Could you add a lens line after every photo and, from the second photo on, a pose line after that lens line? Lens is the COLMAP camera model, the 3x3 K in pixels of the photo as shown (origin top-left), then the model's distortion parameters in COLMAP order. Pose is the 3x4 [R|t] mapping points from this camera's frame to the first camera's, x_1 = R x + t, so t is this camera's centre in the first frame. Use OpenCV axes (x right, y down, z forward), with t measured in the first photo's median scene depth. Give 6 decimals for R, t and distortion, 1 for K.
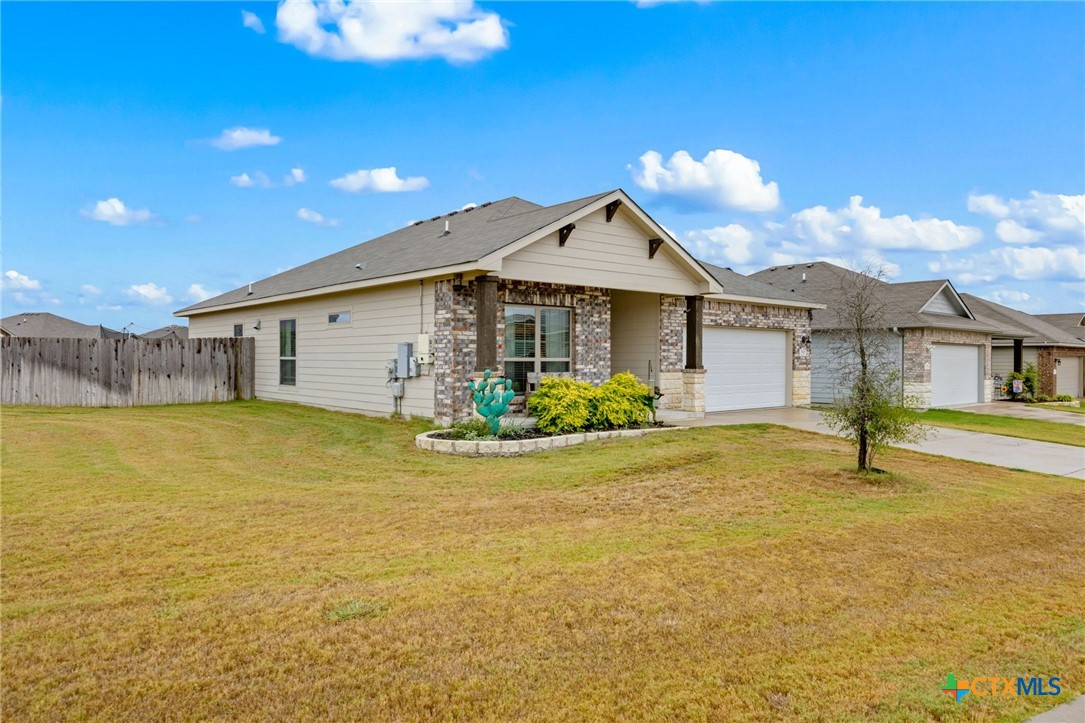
lens RADIAL K [[712.9, 0, 542.6], [0, 712.9, 364.0], [0, 0, 1]] dist [0.001437, 0.000103]
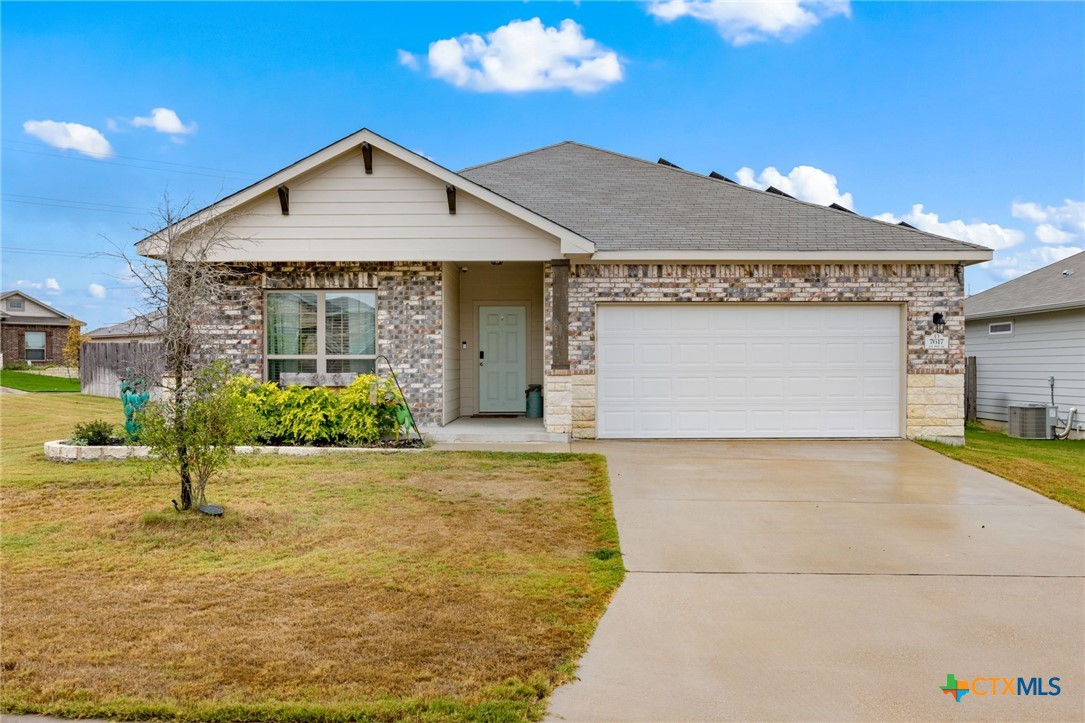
lens RADIAL K [[936.3, 0, 542.5], [0, 936.3, 361.5], [0, 0, 1]] dist [-0.001439, 0.001829]
pose [[0.769116, -0.011371, -0.639008, 0.798450], [0.000239, 0.999847, -0.017504, 0.016124], [0.639109, 0.013310, 0.769001, 0.327036]]
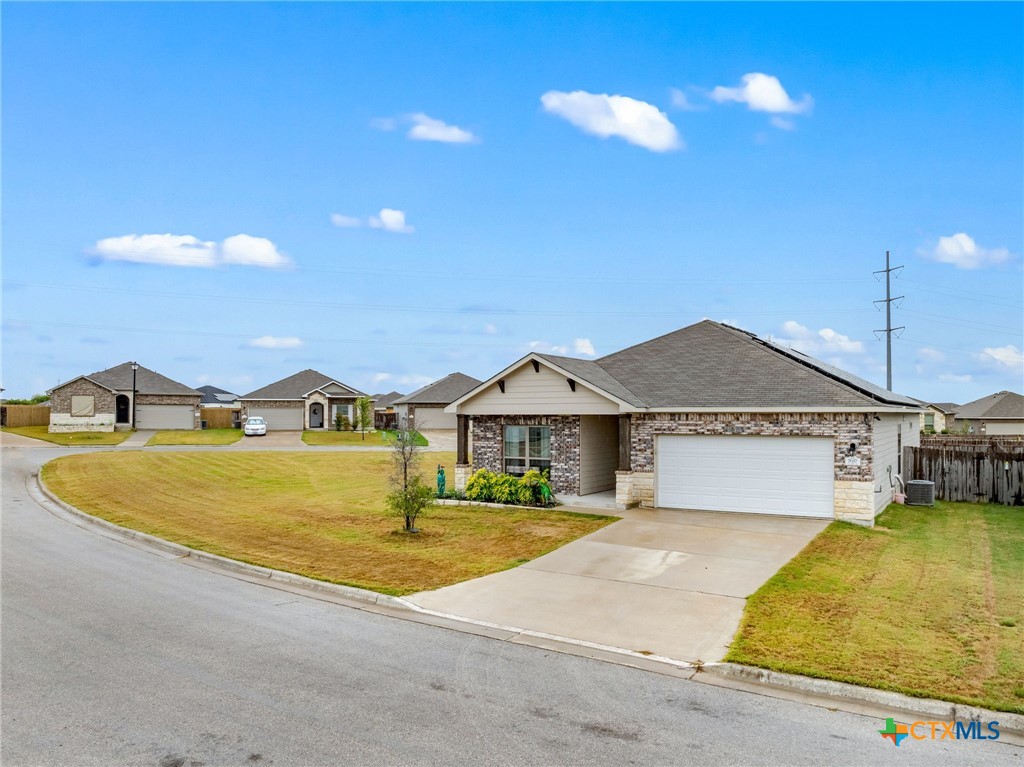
lens RADIAL K [[762.0, 0, 512.0], [0, 762.0, 383.5], [0, 0, 1]] dist [-0.025510, -0.000090]
pose [[0.323754, -0.042576, -0.945183, 1.527850], [-0.007626, 0.998837, -0.047605, -0.087483], [0.946110, 0.022621, 0.323053, 0.373043]]
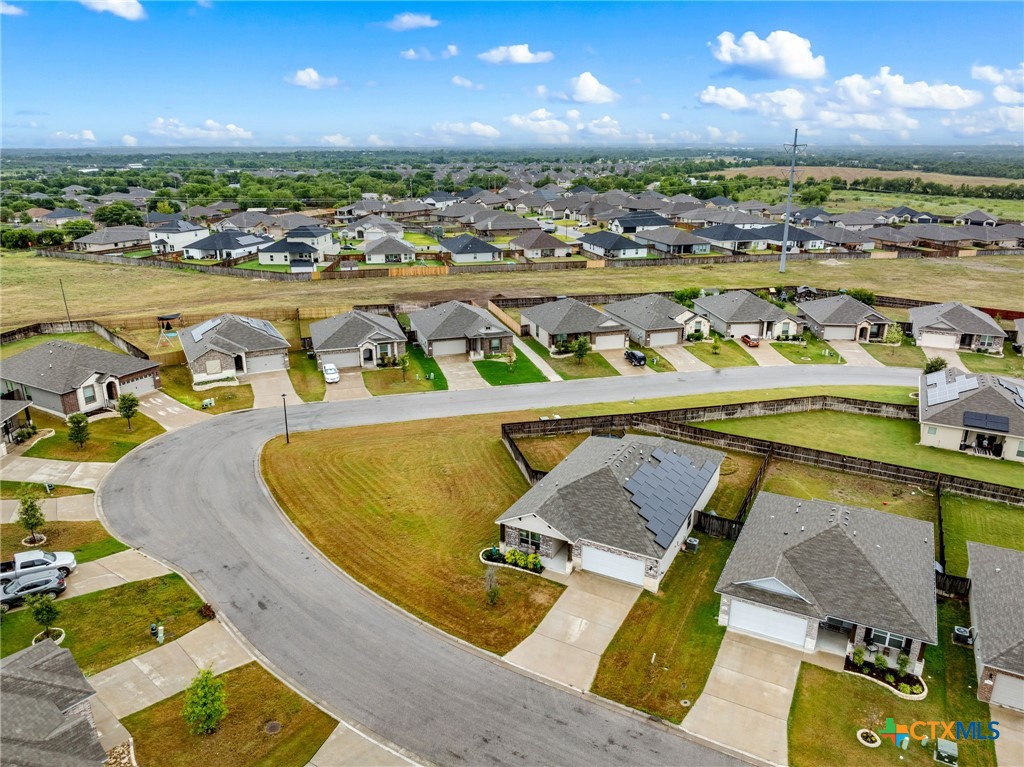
lens RADIAL K [[698.4, 0, 512.0], [0, 698.4, 383.5], [0, 0, 1]] dist [-0.008952, -0.001317]
pose [[0.373073, 0.290344, -0.881202, 2.883198], [0.006584, 0.948921, 0.315444, -1.900679], [0.927779, -0.123485, 0.352105, -0.312762]]
